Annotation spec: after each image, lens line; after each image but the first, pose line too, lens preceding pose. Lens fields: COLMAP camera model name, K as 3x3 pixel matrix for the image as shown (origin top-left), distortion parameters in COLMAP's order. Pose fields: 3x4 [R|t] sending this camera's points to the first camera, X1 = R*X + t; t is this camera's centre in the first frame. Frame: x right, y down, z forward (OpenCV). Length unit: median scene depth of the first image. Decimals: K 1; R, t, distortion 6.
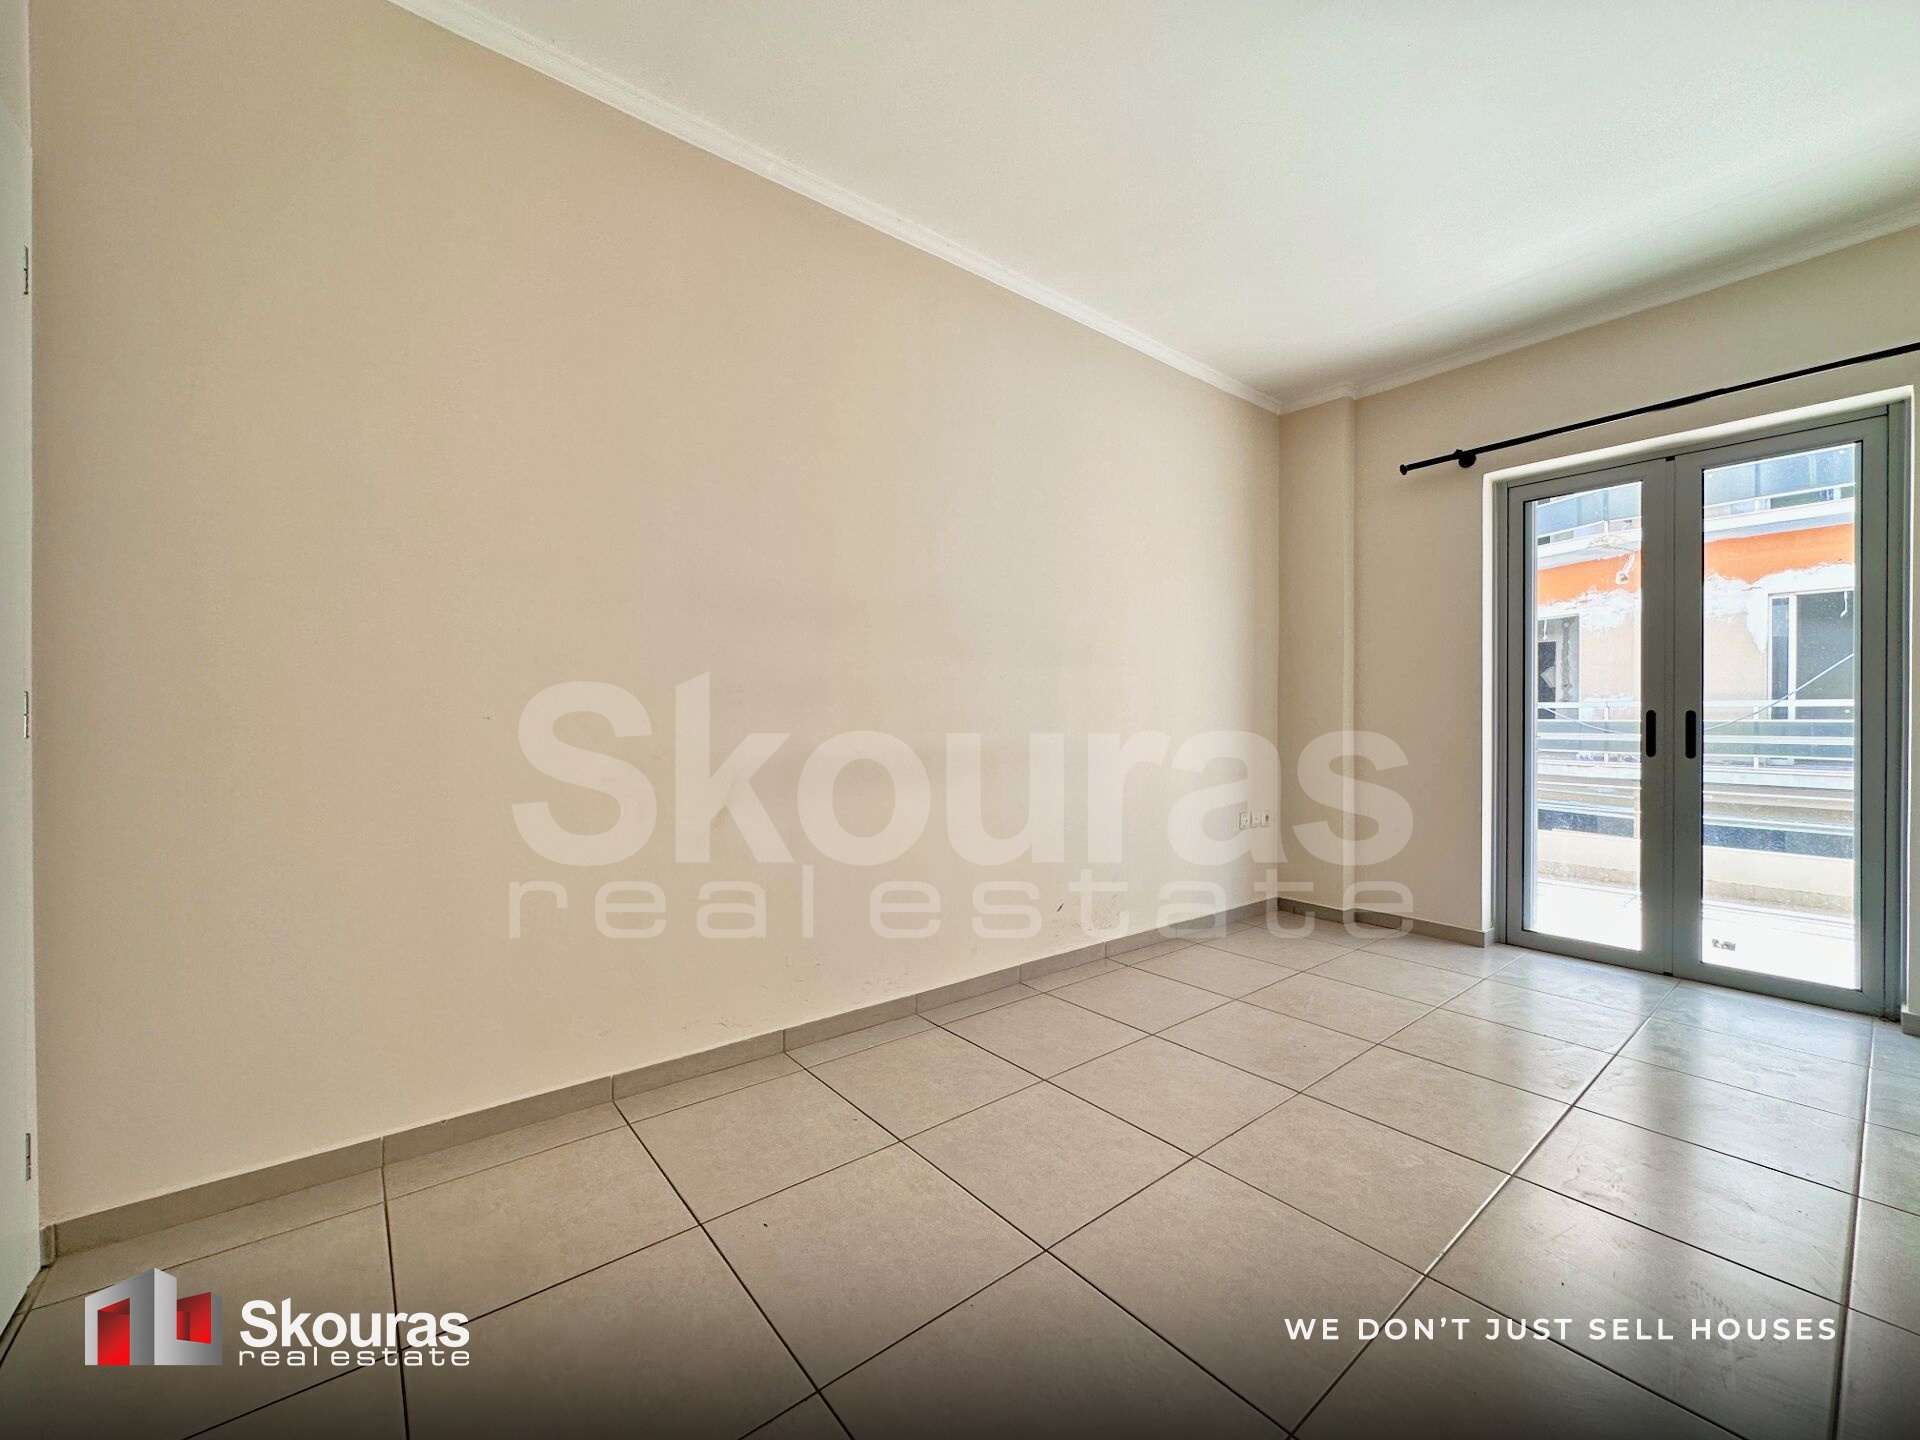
lens RADIAL K [[804.3, 0, 974.7], [0, 804.3, 737.1], [0, 0, 1]] dist [0.001576, 0.001937]
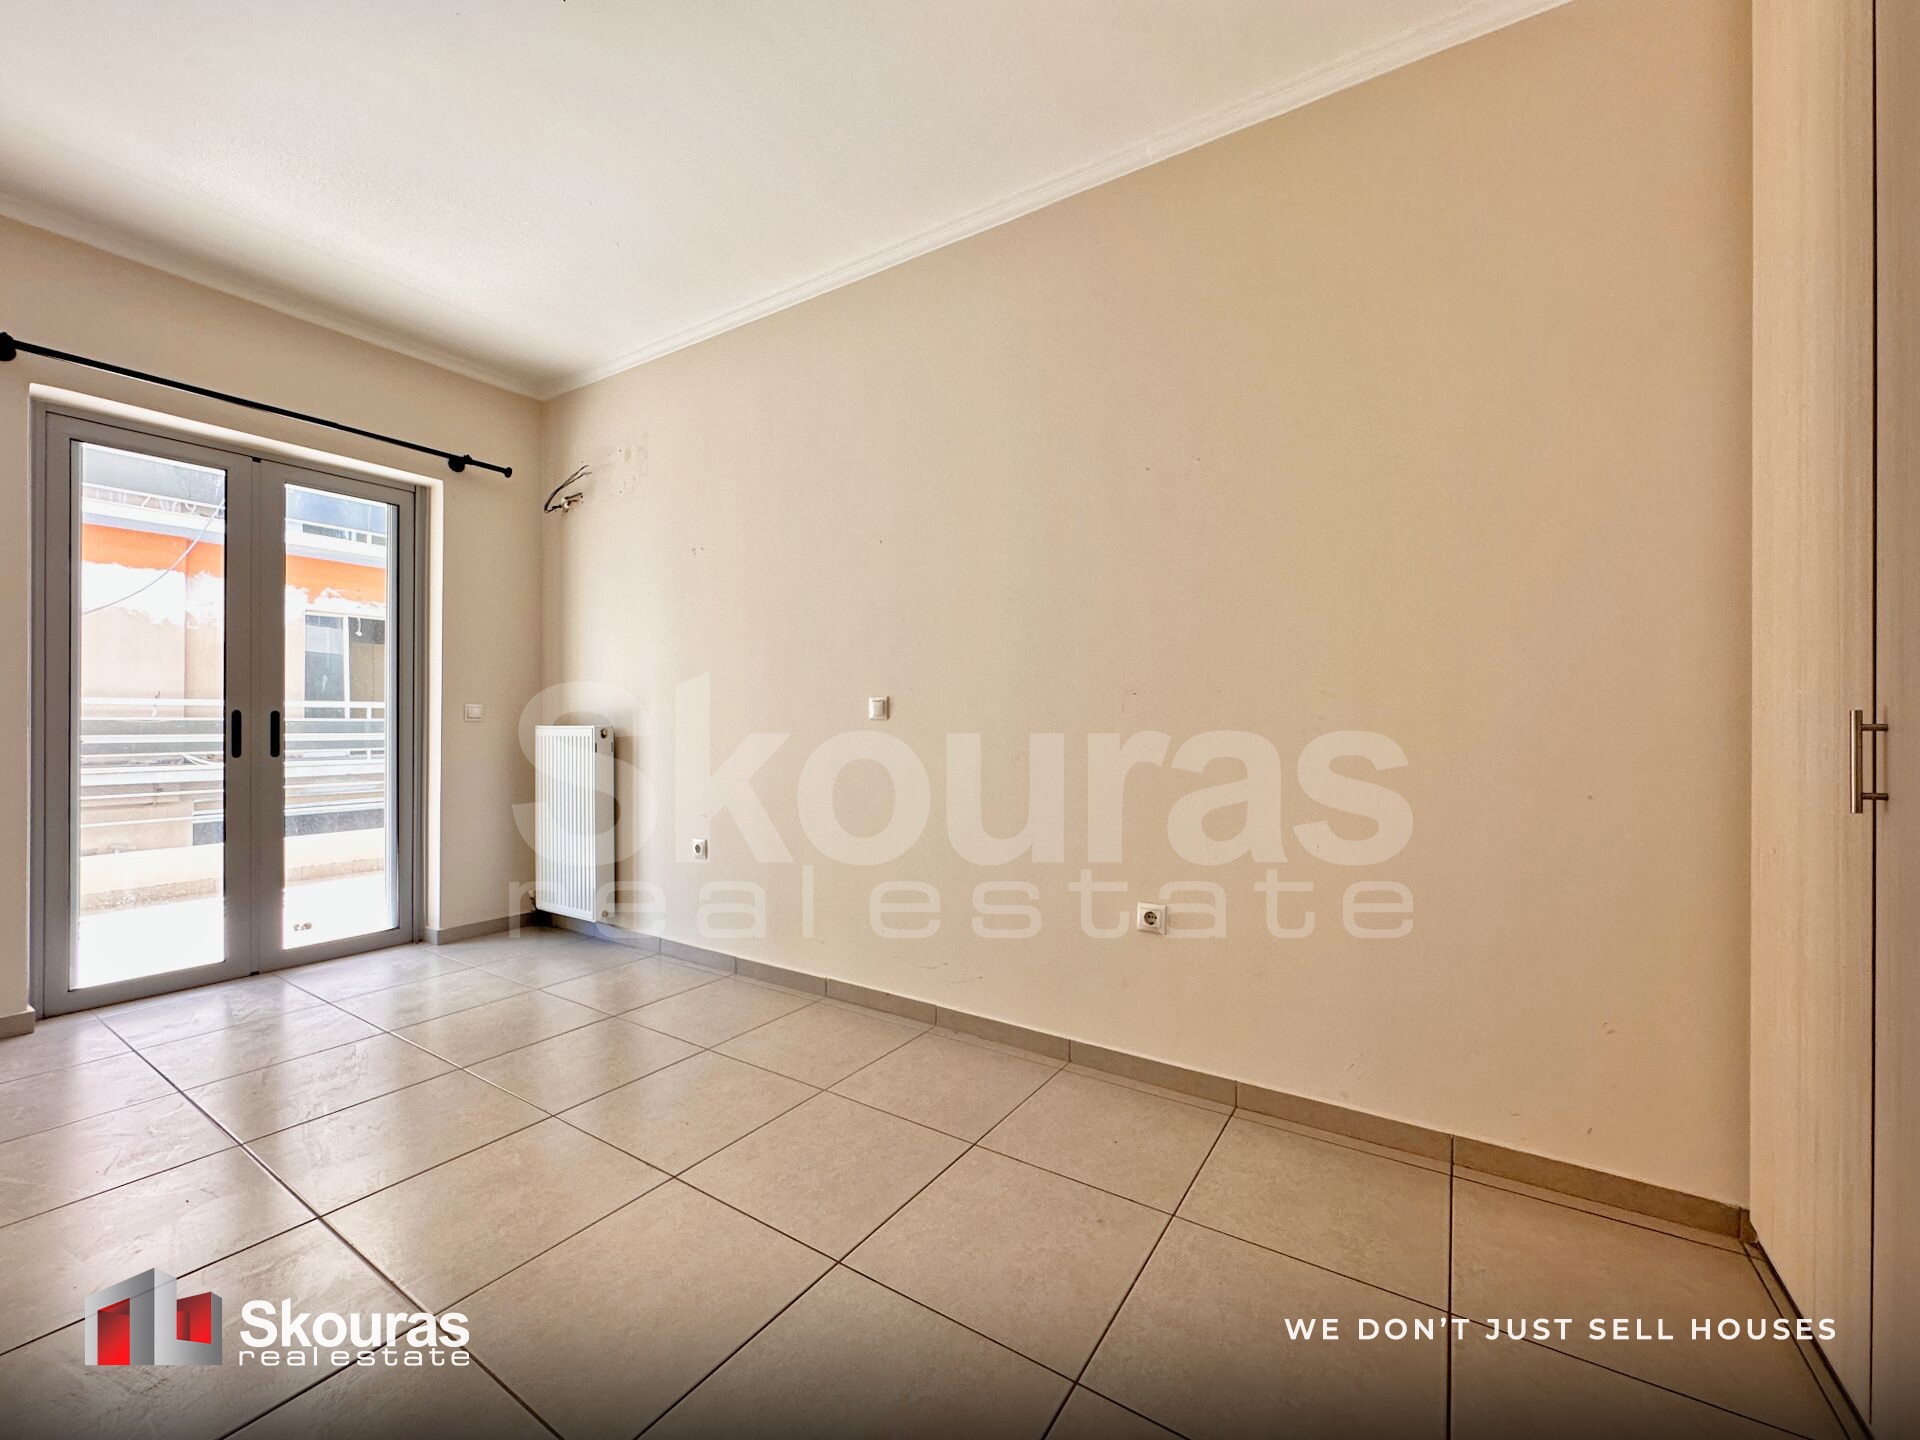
lens RADIAL K [[804.3, 0, 971.9], [0, 804.3, 717.1], [0, 0, 1]] dist [0.001576, 0.001937]
pose [[-0.310988, 0.003929, 0.950406, -0.375933], [0.021426, 0.999766, 0.002878, -0.006947], [-0.950172, 0.021258, -0.311000, 0.472723]]
